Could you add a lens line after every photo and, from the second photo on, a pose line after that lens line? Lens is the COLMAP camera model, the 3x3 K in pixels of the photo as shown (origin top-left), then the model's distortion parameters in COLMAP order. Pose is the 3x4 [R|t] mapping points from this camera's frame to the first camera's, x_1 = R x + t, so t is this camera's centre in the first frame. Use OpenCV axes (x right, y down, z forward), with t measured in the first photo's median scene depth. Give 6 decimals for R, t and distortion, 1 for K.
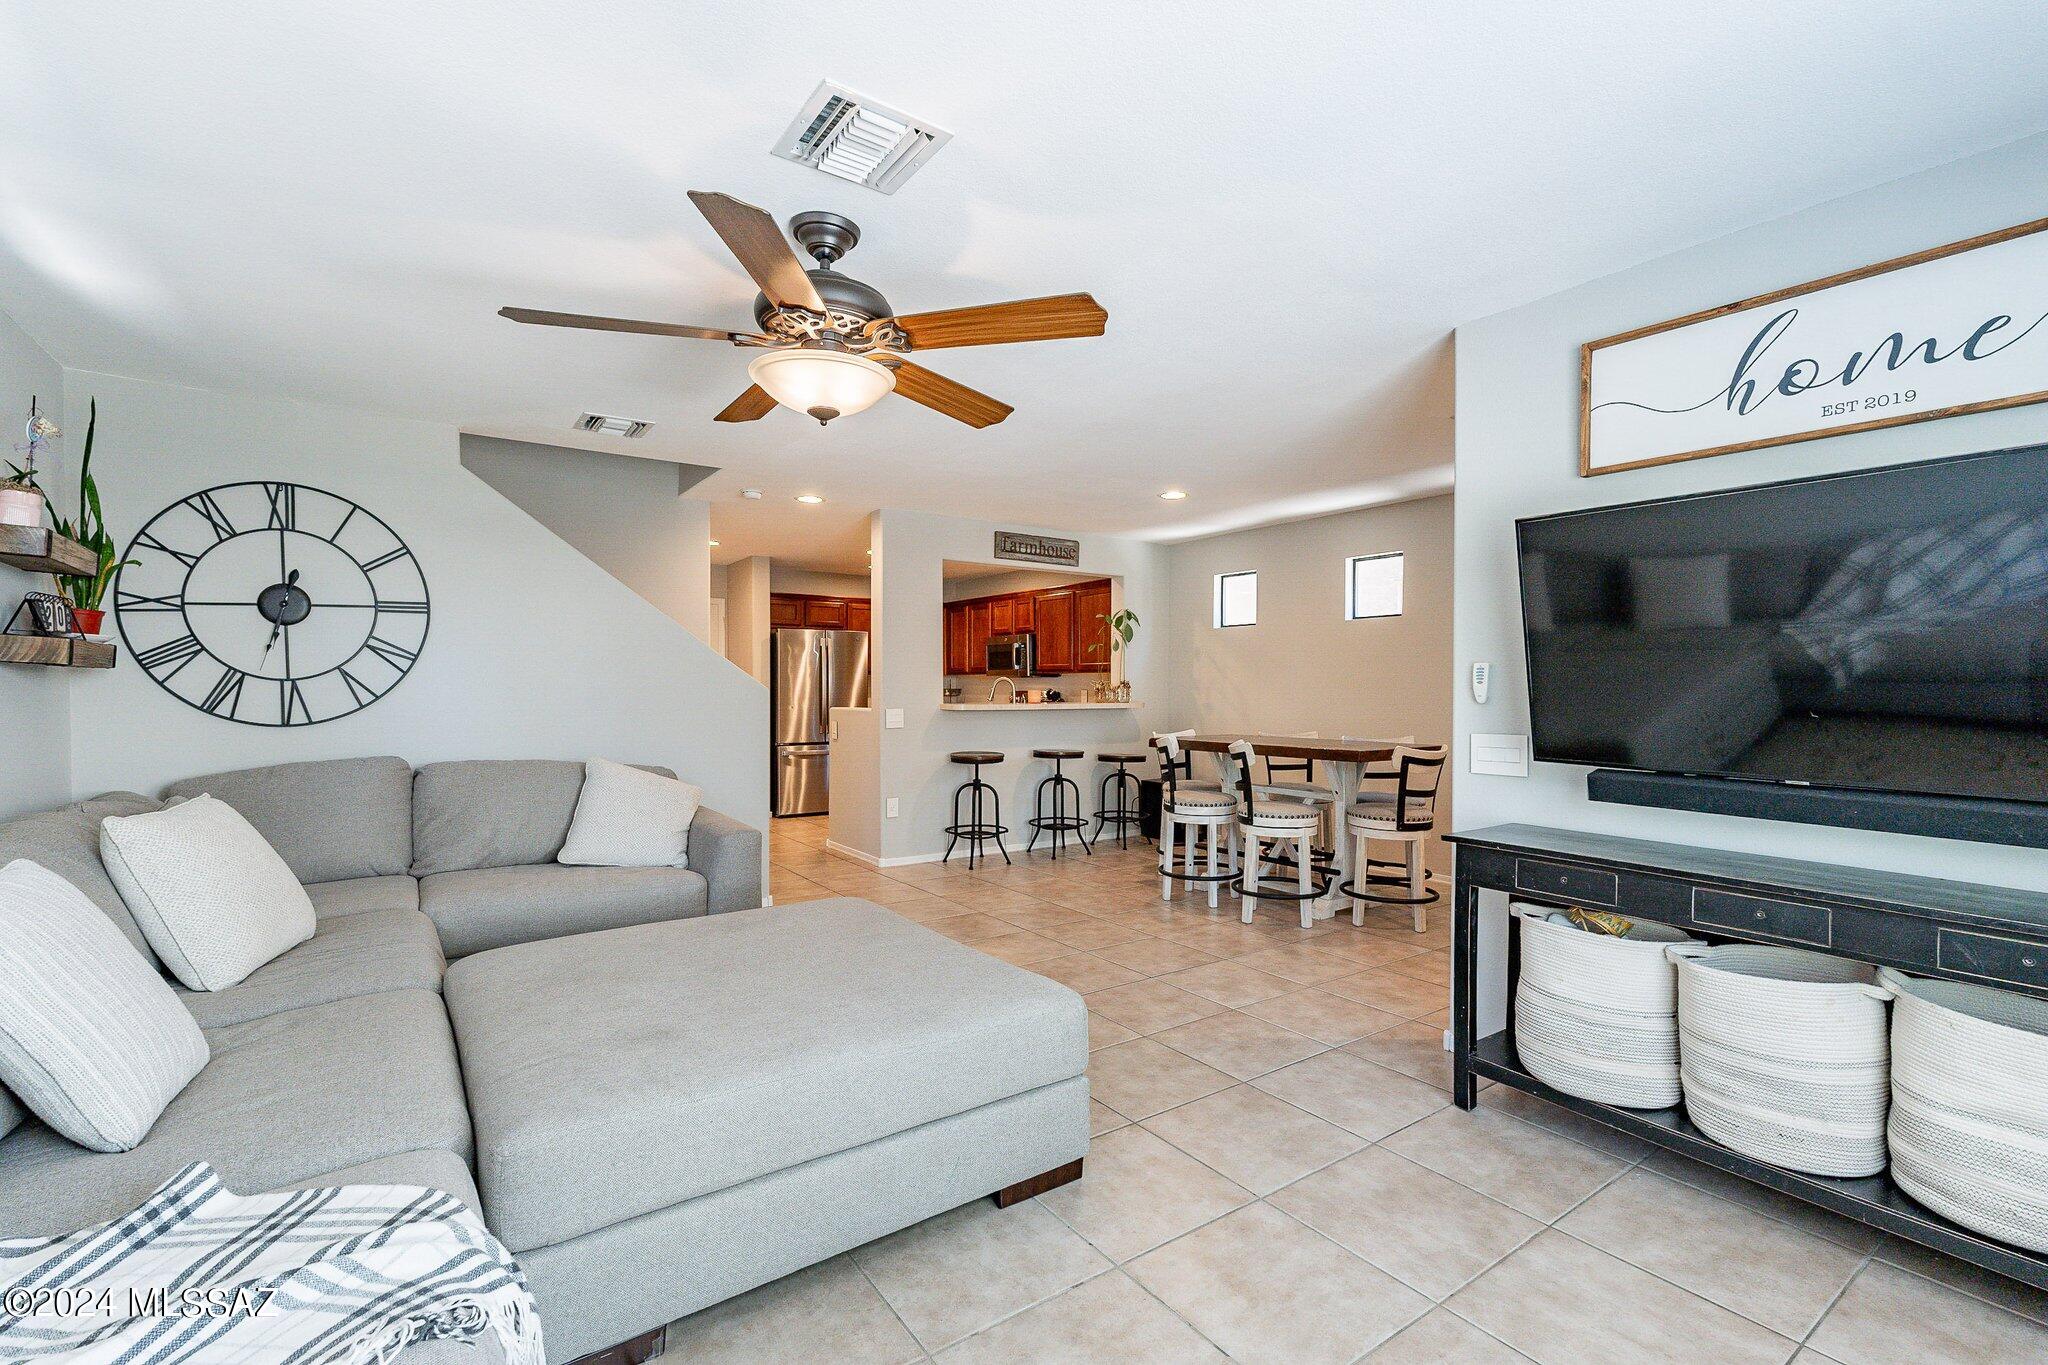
lens RADIAL K [[895.3, 0, 1028.7], [0, 895.3, 685.7], [0, 0, 1]] dist [-0.000269, 0.000122]
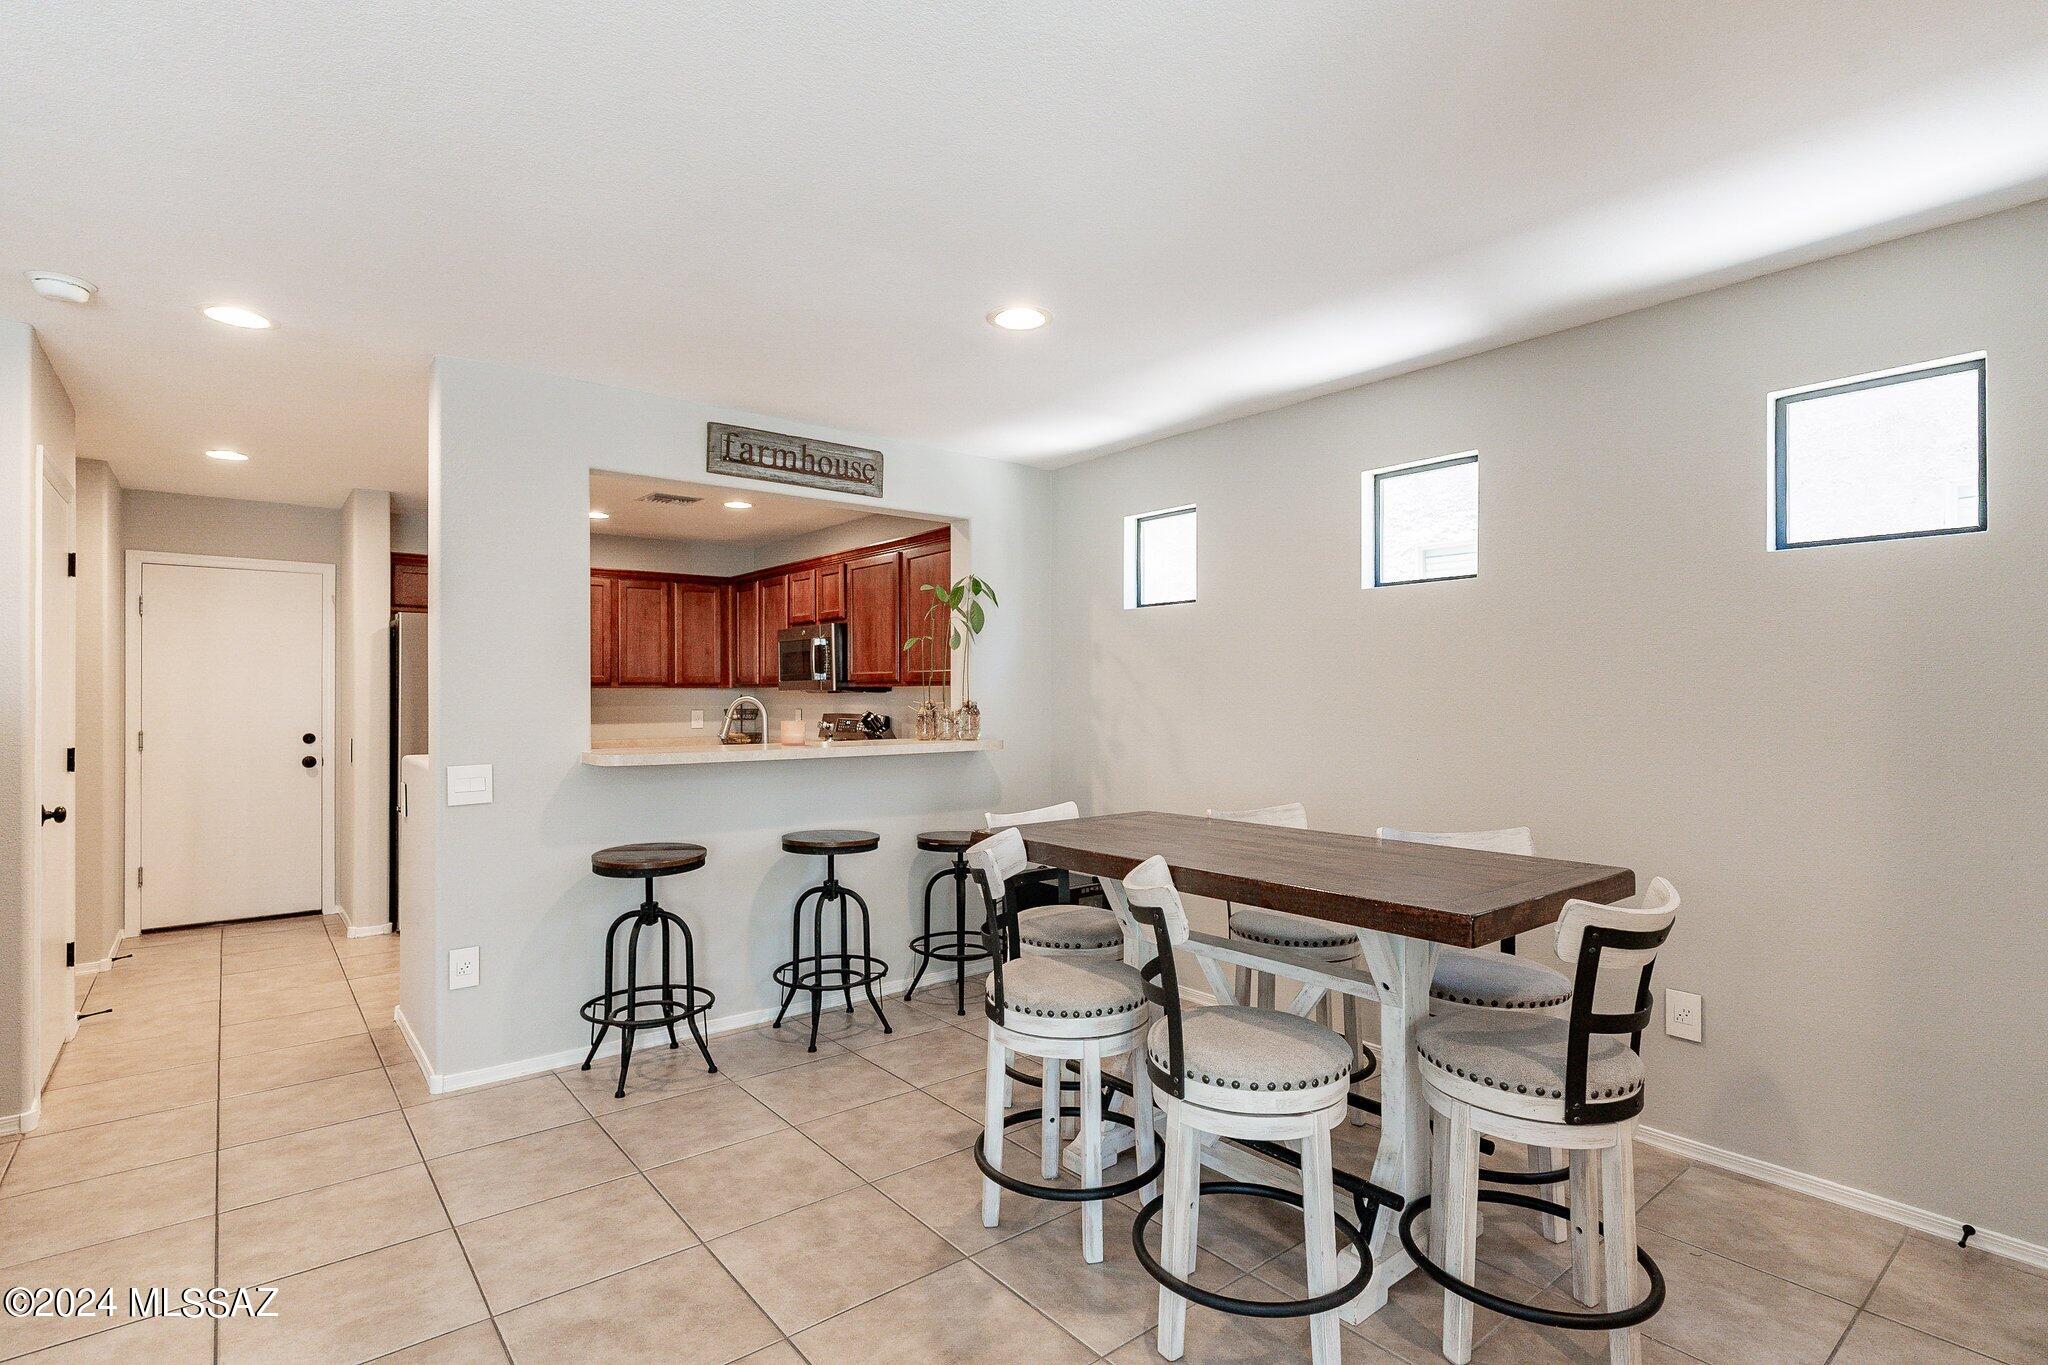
lens RADIAL K [[995.4, 0, 1027.7], [0, 995.4, 689.0], [0, 0, 1]] dist [0.002293, 0.000134]
pose [[0.997340, -0.005472, 0.072691, 0.101790], [0.005760, 0.999976, -0.003745, -0.011307], [-0.072669, 0.004154, 0.997347, 0.383612]]
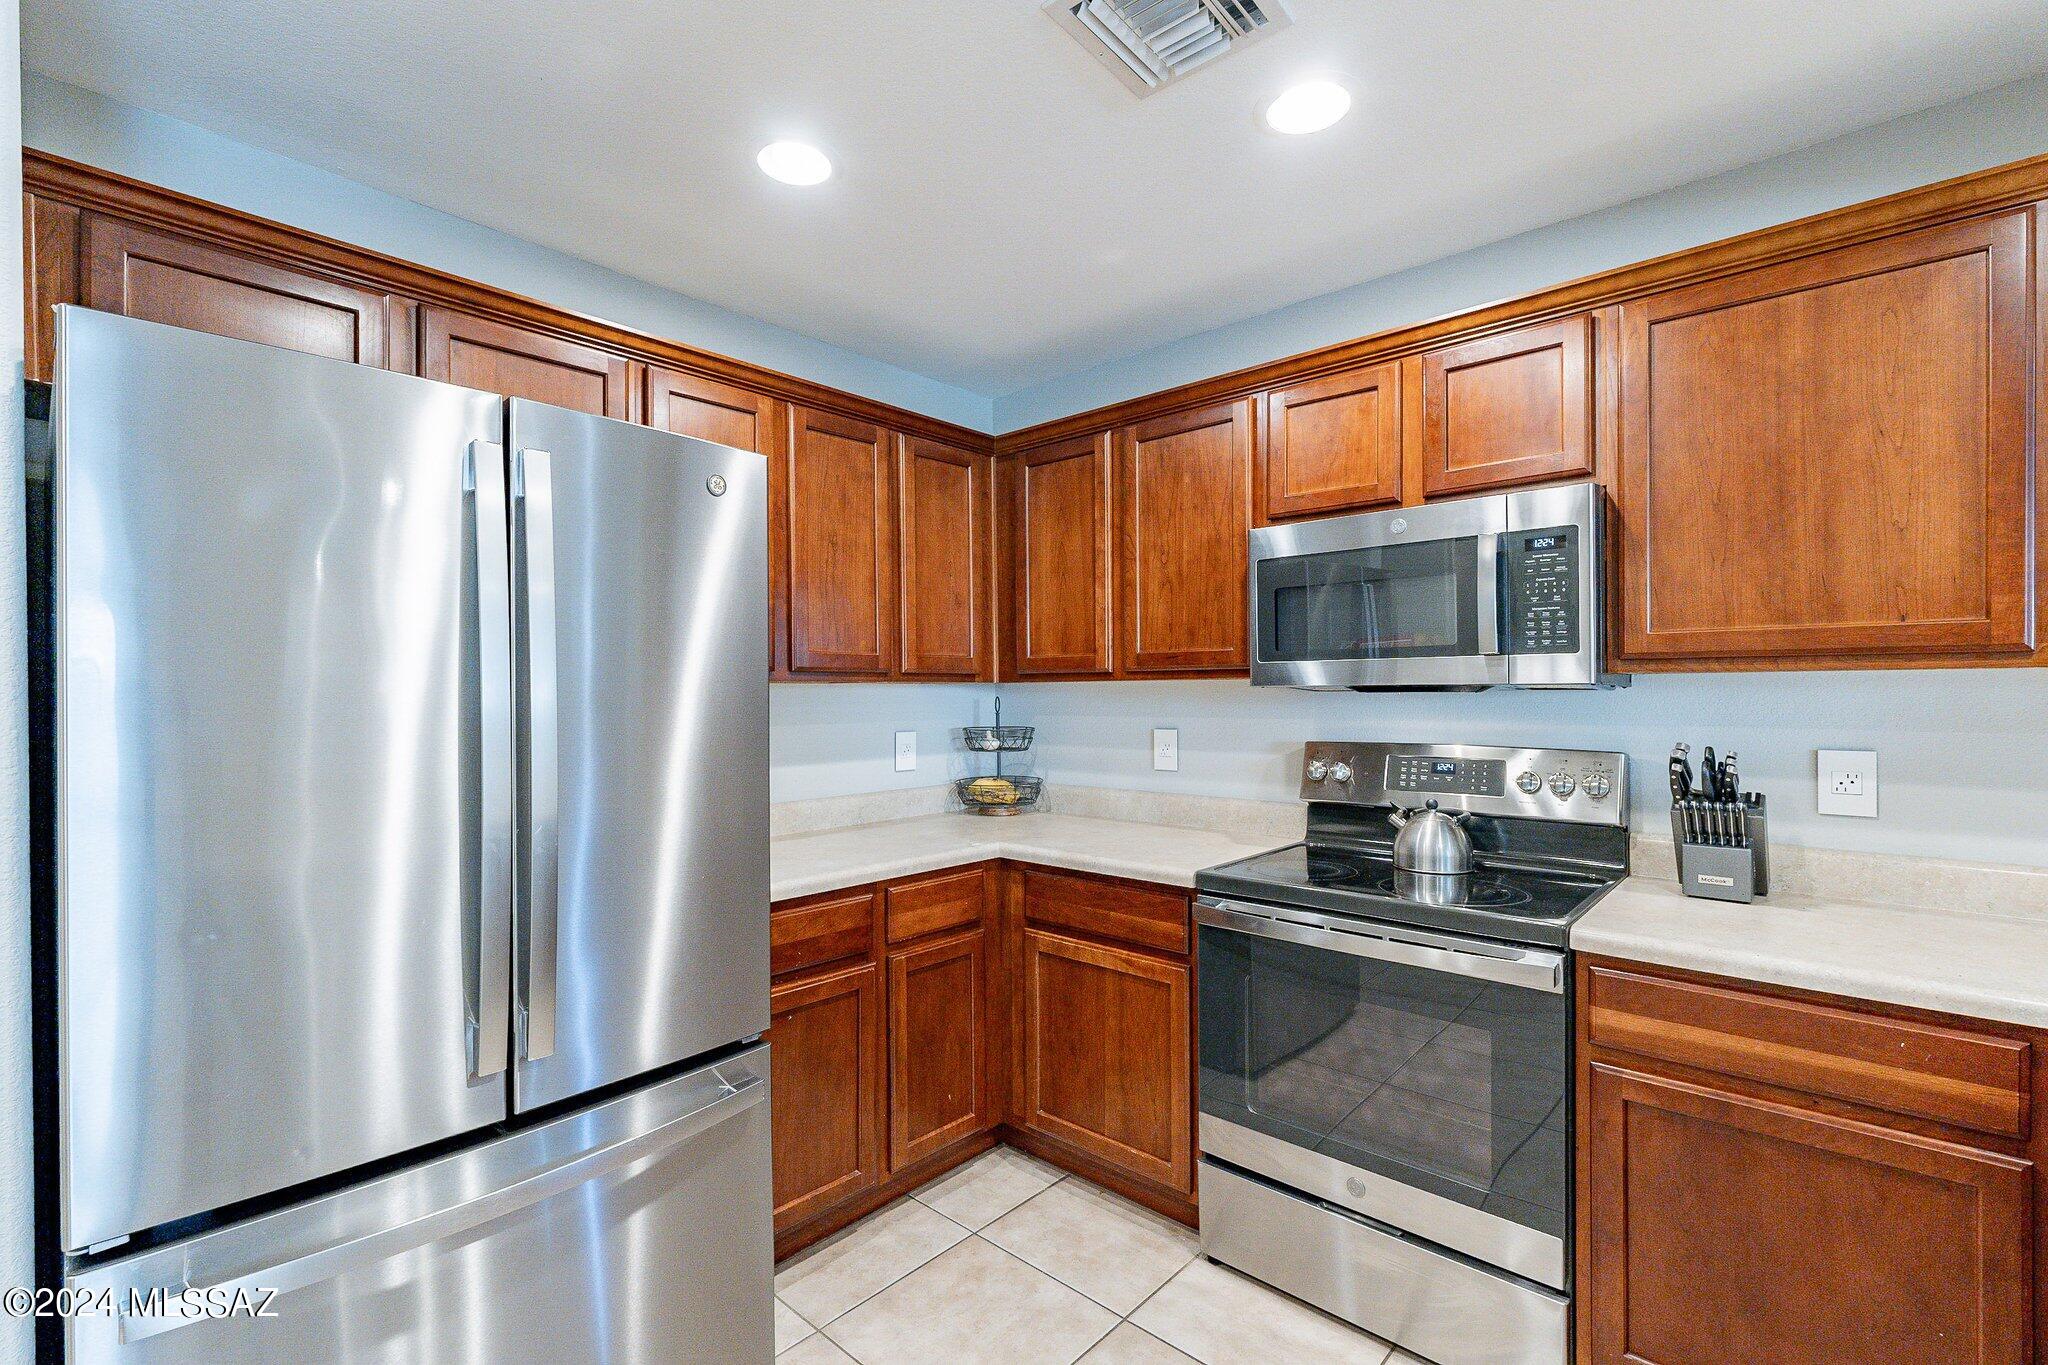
lens RADIAL K [[894.7, 0, 1028.3], [0, 894.7, 683.0], [0, 0, 1]] dist [-0.007076, -0.000445]
pose [[0.974857, -0.000806, 0.222828, -0.174870], [0.002170, 0.999980, -0.005875, -0.014897], [-0.222819, 0.006211, 0.974840, 0.952270]]
